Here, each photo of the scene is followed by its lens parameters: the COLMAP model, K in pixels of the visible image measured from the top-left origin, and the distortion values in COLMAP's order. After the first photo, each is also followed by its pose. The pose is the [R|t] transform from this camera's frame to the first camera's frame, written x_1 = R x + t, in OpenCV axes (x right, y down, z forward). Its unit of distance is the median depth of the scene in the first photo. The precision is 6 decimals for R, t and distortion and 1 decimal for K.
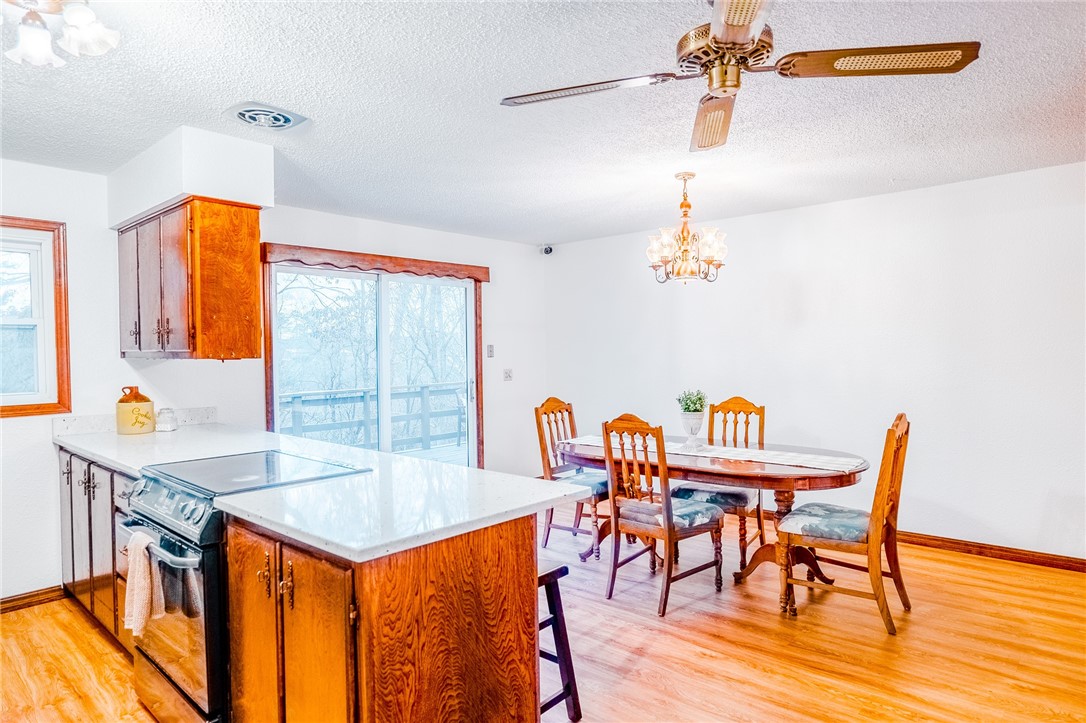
lens RADIAL K [[644.5, 0, 545.4], [0, 644.5, 363.7], [0, 0, 1]] dist [-0.026432, 0.023443]
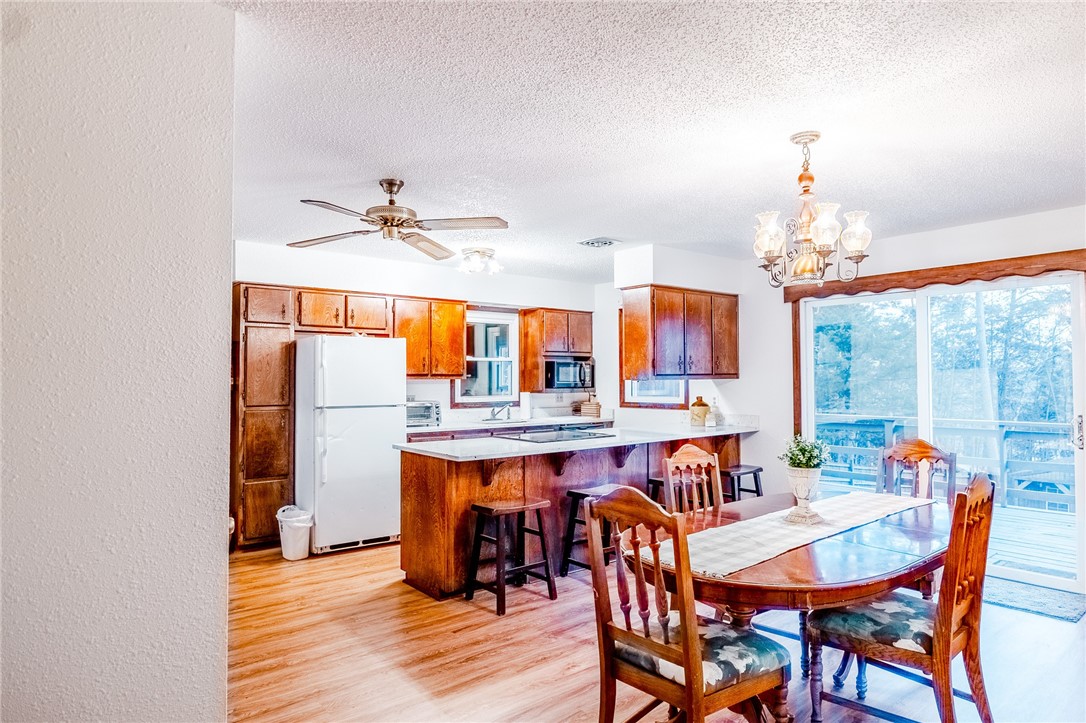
lens RADIAL K [[646.3, 0, 541.5], [0, 646.3, 365.1], [0, 0, 1]] dist [-0.029277, -0.000129]
pose [[-0.149687, -0.009650, -0.988686, 0.975592], [-0.013580, 0.999878, -0.007704, -0.024598], [0.988640, 0.012273, -0.149800, 0.812885]]
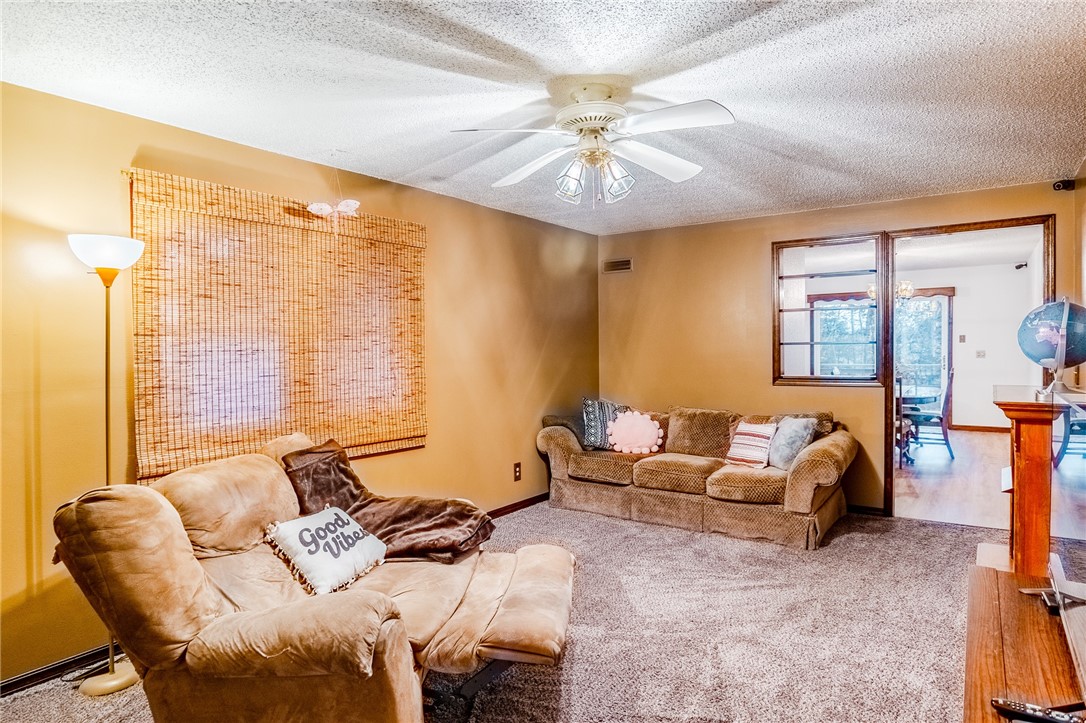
lens RADIAL K [[644.5, 0, 545.4], [0, 644.5, 363.7], [0, 0, 1]] dist [-0.026432, 0.023443]
pose [[0.129624, 0.038178, -0.990828, 2.091203], [-0.011453, 0.999249, 0.037004, -0.007066], [0.991497, 0.006551, 0.129963, -0.338906]]
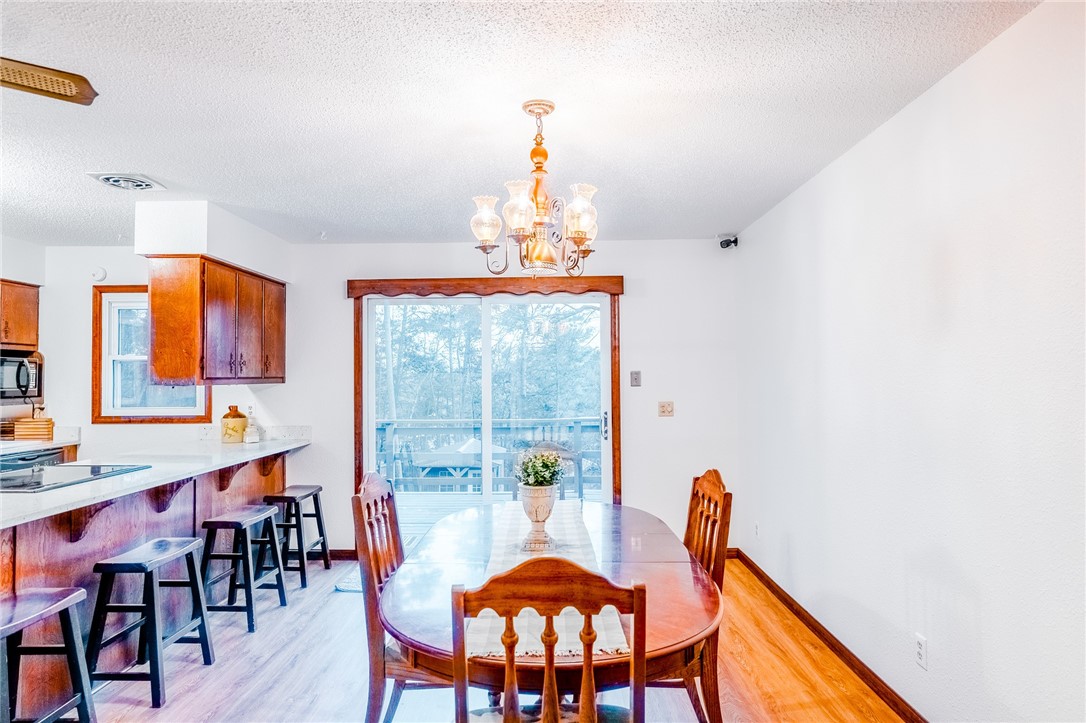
lens RADIAL K [[644.5, 0, 545.4], [0, 644.5, 363.7], [0, 0, 1]] dist [-0.026432, 0.023443]
pose [[0.659242, -0.012397, -0.751828, 0.701814], [-0.015917, 0.999410, -0.030436, -0.018627], [0.751762, 0.032032, 0.658656, 0.594097]]
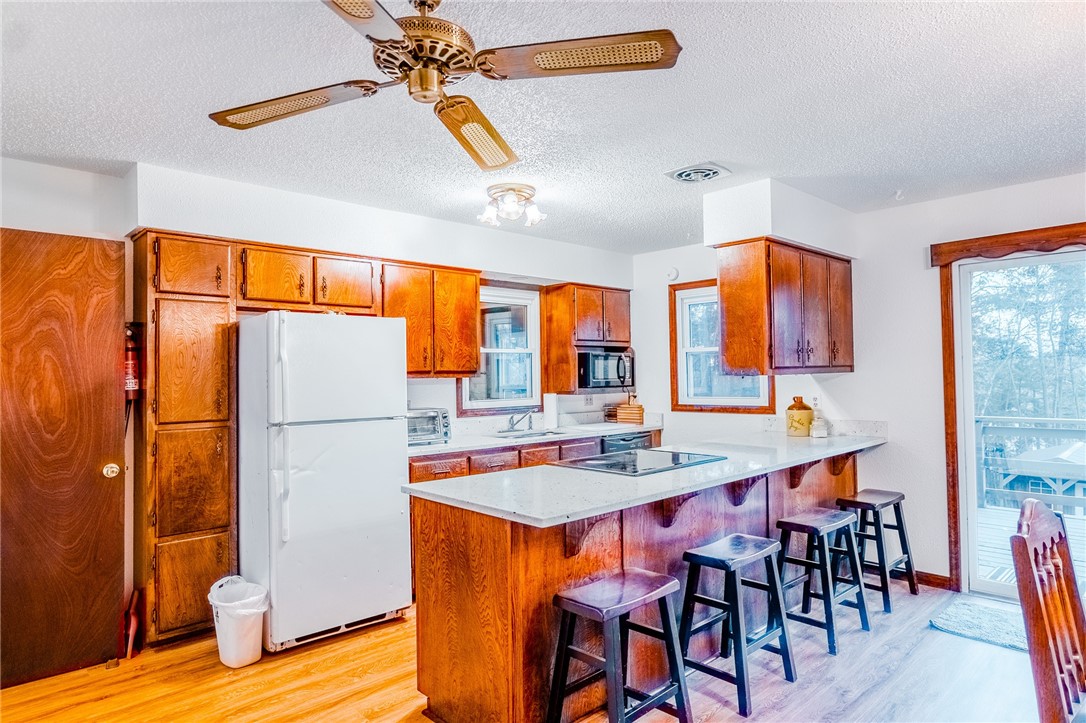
lens RADIAL K [[644.5, 0, 545.4], [0, 644.5, 363.7], [0, 0, 1]] dist [-0.026432, 0.023443]
pose [[-0.079491, -0.007144, -0.996810, 0.569458], [-0.002519, 0.999973, -0.006966, -0.016301], [0.996832, 0.001957, -0.079507, 0.595223]]
